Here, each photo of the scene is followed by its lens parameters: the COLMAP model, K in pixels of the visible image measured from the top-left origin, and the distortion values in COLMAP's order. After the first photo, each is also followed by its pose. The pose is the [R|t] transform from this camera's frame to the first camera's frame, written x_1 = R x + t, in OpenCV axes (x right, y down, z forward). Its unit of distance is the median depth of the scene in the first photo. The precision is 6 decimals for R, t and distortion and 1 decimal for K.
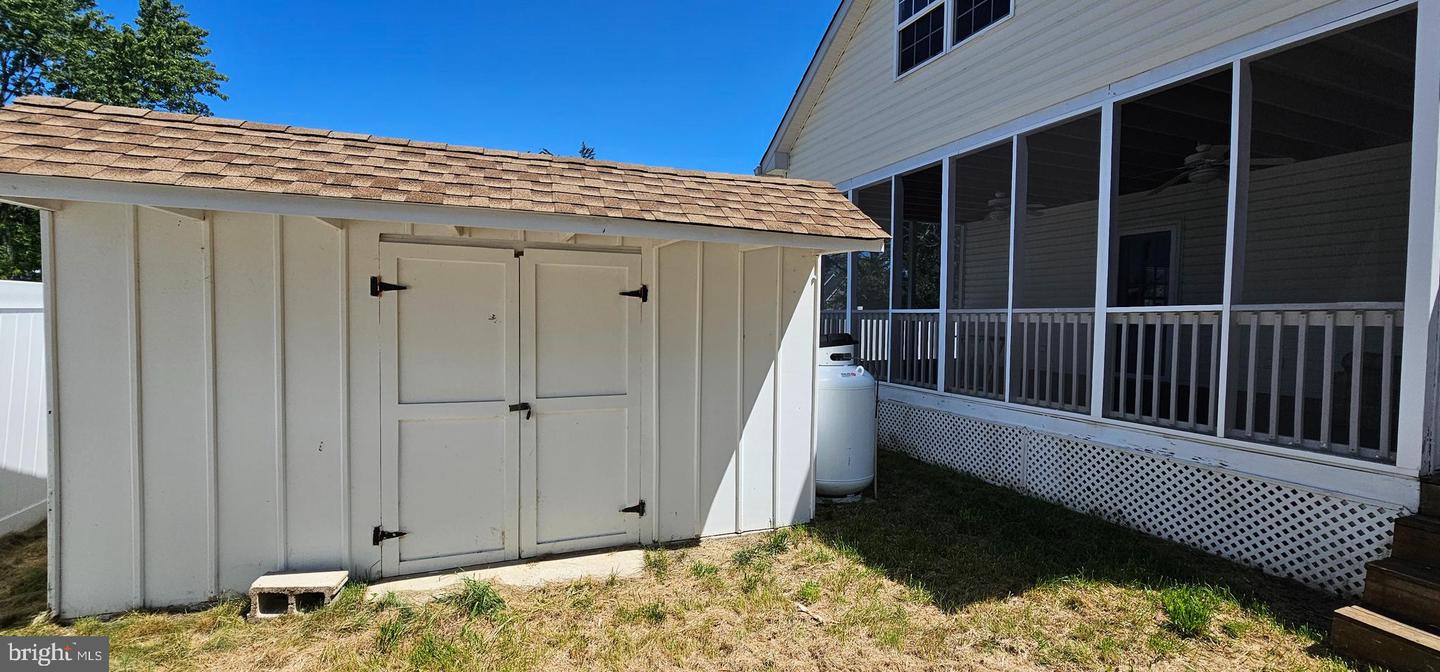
lens RADIAL K [[585.3, 0, 718.2], [0, 585.3, 347.9], [0, 0, 1]] dist [-0.001773, -0.000119]
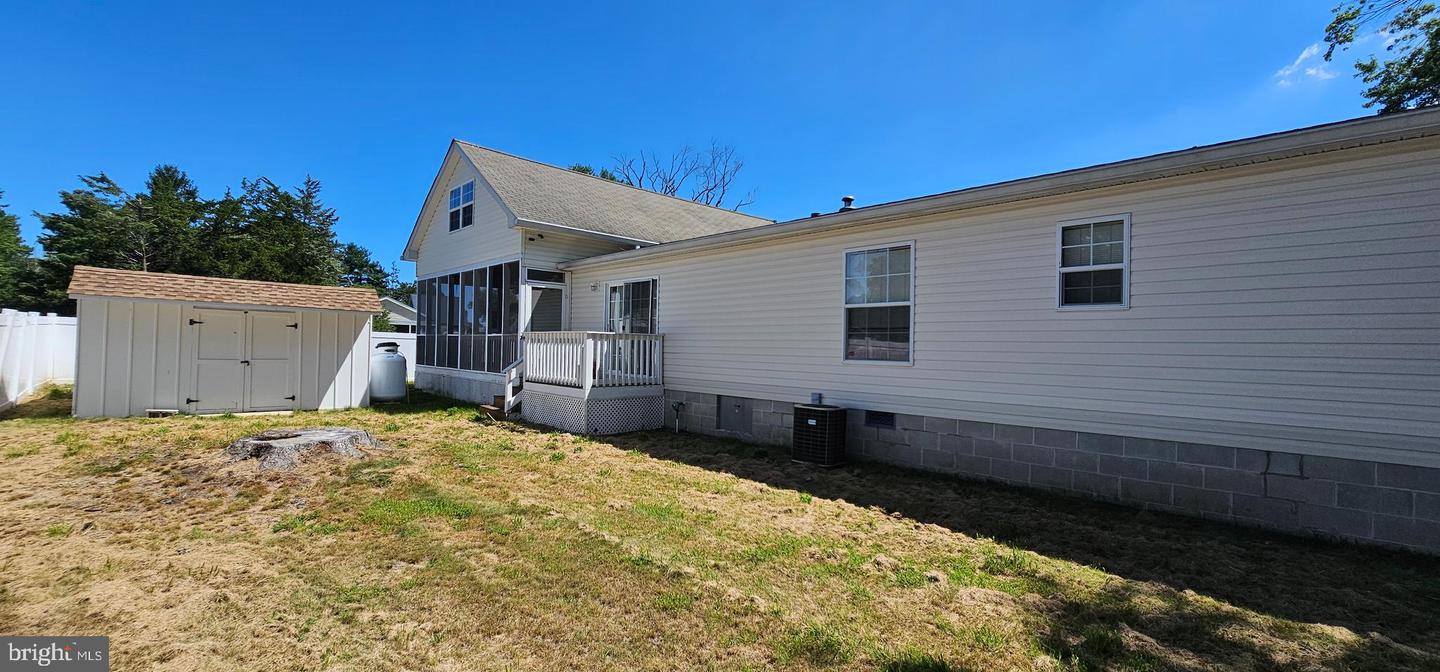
lens RADIAL K [[585.3, 0, 718.2], [0, 585.3, 347.9], [0, 0, 1]] dist [-0.001773, -0.000119]
pose [[0.929423, 0.012920, 0.368789, 0.715874], [0.004586, 0.998905, -0.046555, 0.154947], [-0.368987, 0.044961, 0.928347, -2.365436]]
